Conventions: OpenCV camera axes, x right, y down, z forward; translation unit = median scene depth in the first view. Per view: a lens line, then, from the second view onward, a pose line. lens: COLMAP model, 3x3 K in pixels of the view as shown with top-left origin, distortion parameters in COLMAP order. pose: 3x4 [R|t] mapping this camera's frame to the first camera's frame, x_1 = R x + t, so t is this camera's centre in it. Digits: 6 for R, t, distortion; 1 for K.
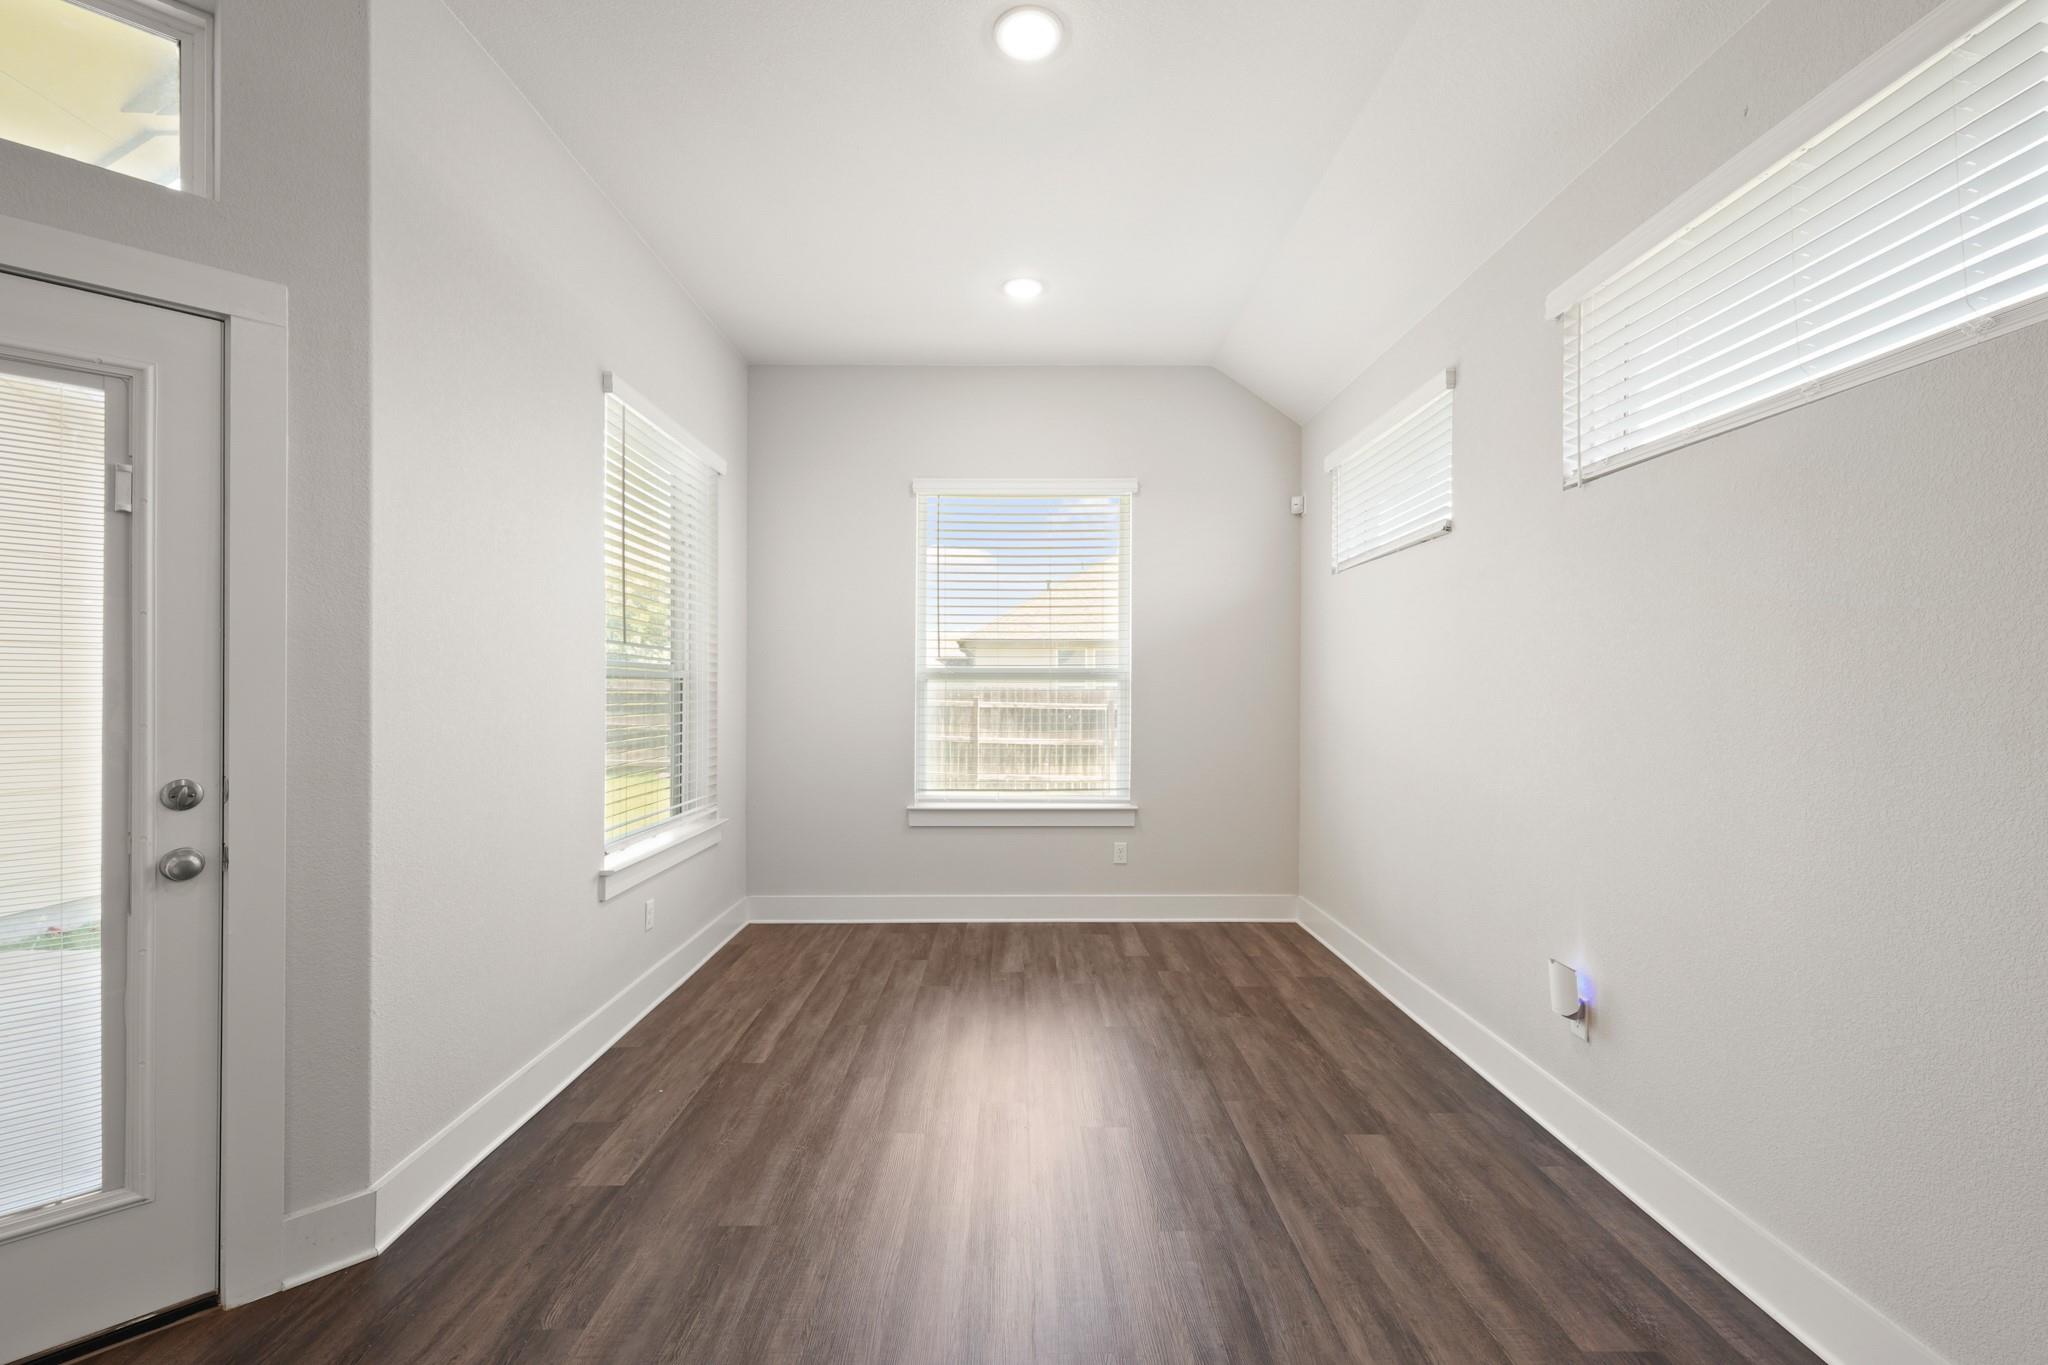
lens RADIAL K [[892.4, 0, 1024.0], [0, 892.4, 682.5], [0, 0, 1]] dist [-0.000375, 0.000164]
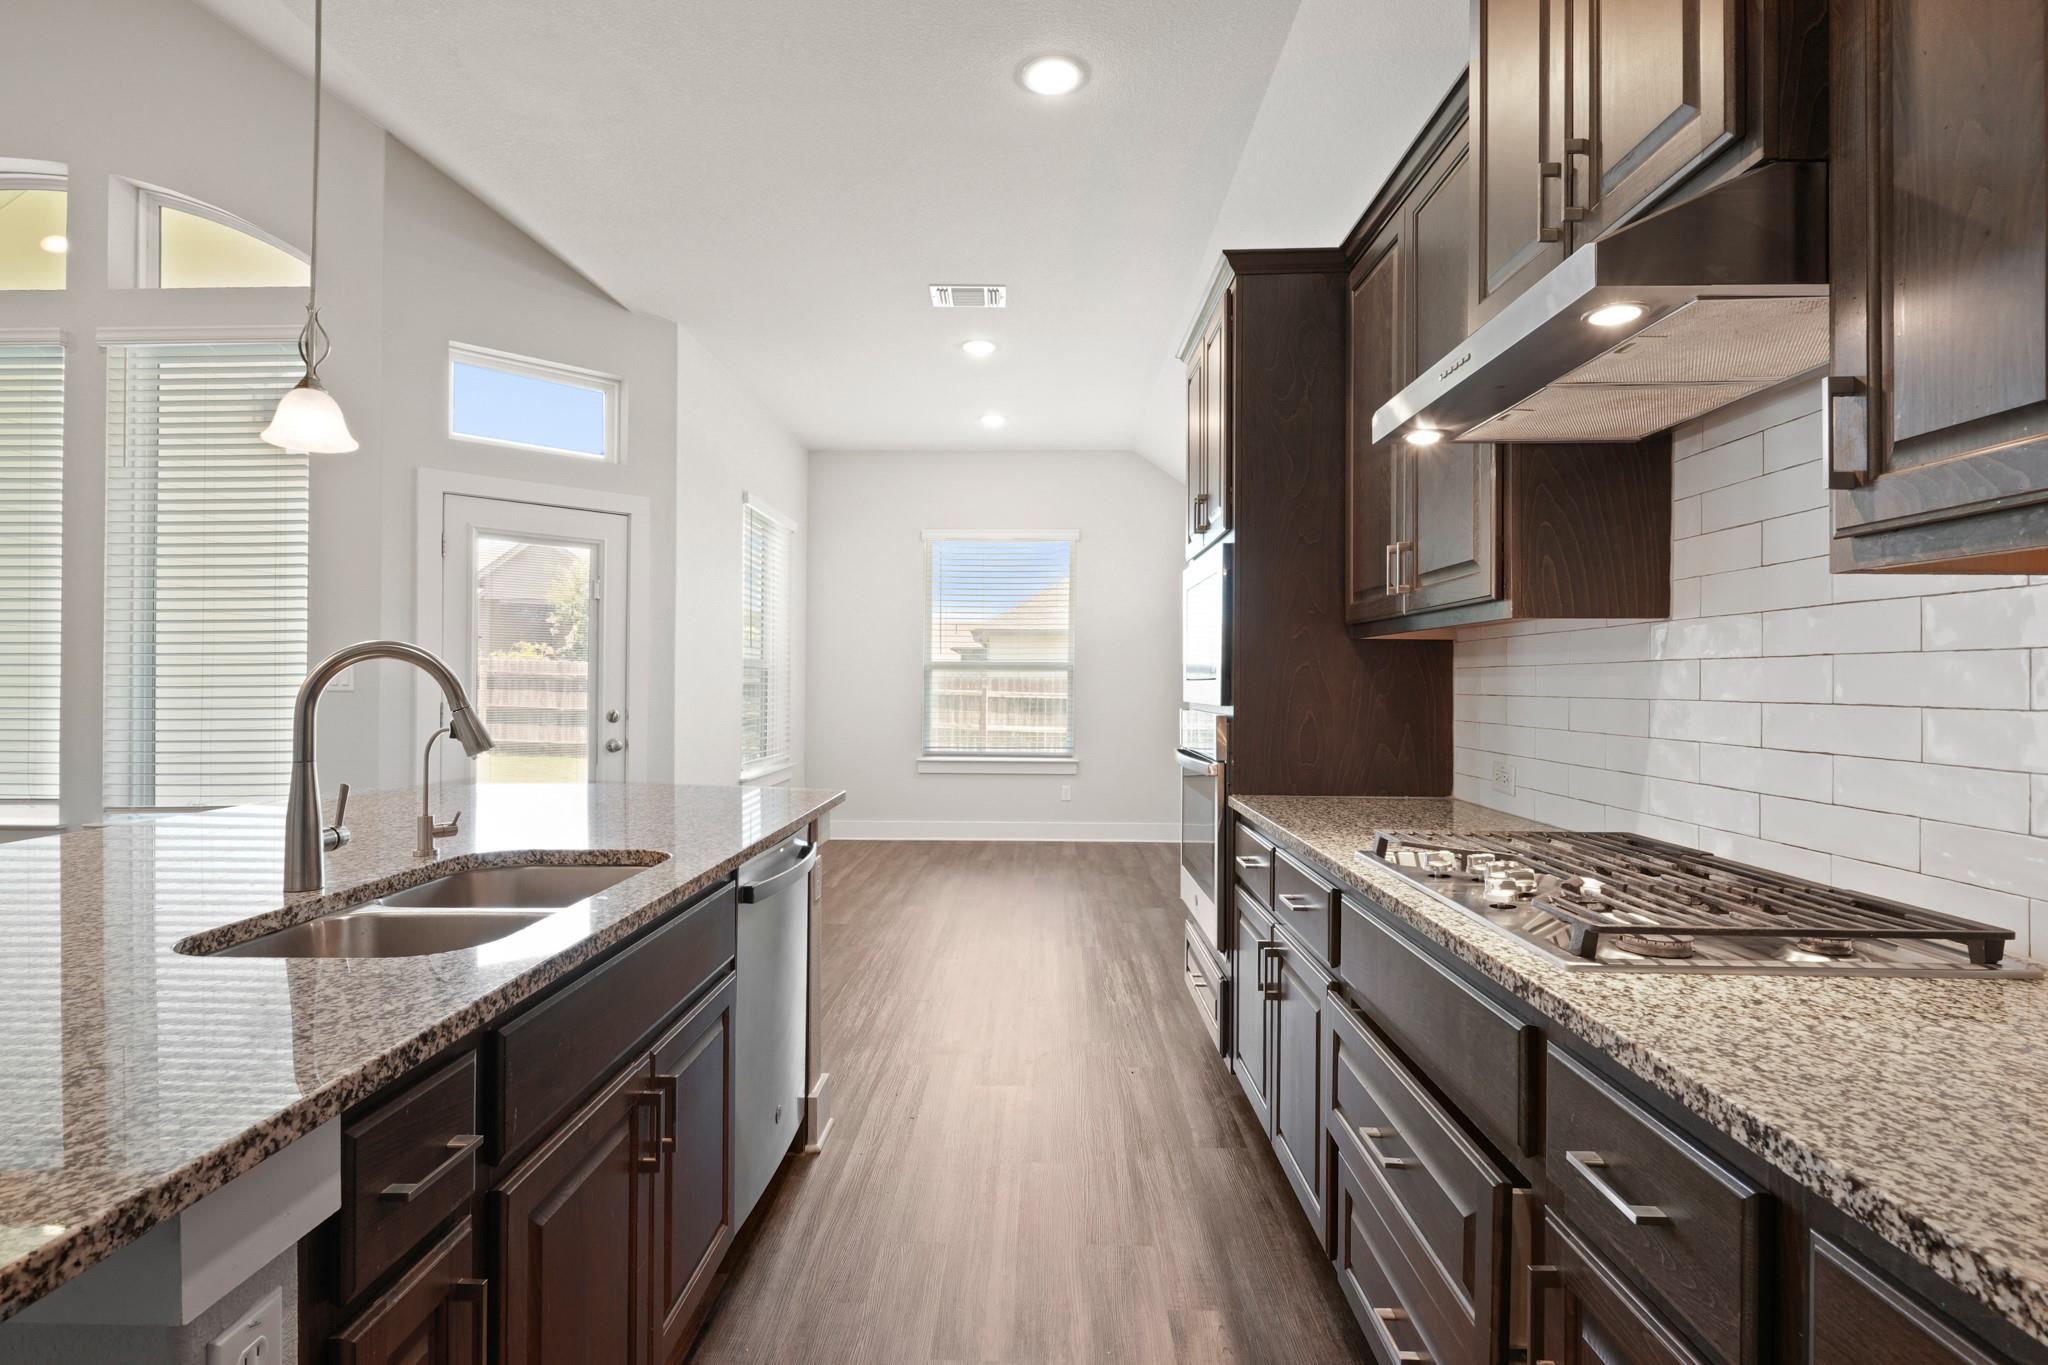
lens RADIAL K [[1037.4, 0, 1024.0], [0, 1037.4, 682.5], [0, 0, 1]] dist [-0.001257, -0.000106]
pose [[0.999482, 0.007201, -0.031362, 0.094175], [-0.006950, 0.999943, 0.008090, 0.002156], [0.031418, -0.007868, 0.999475, -0.675555]]
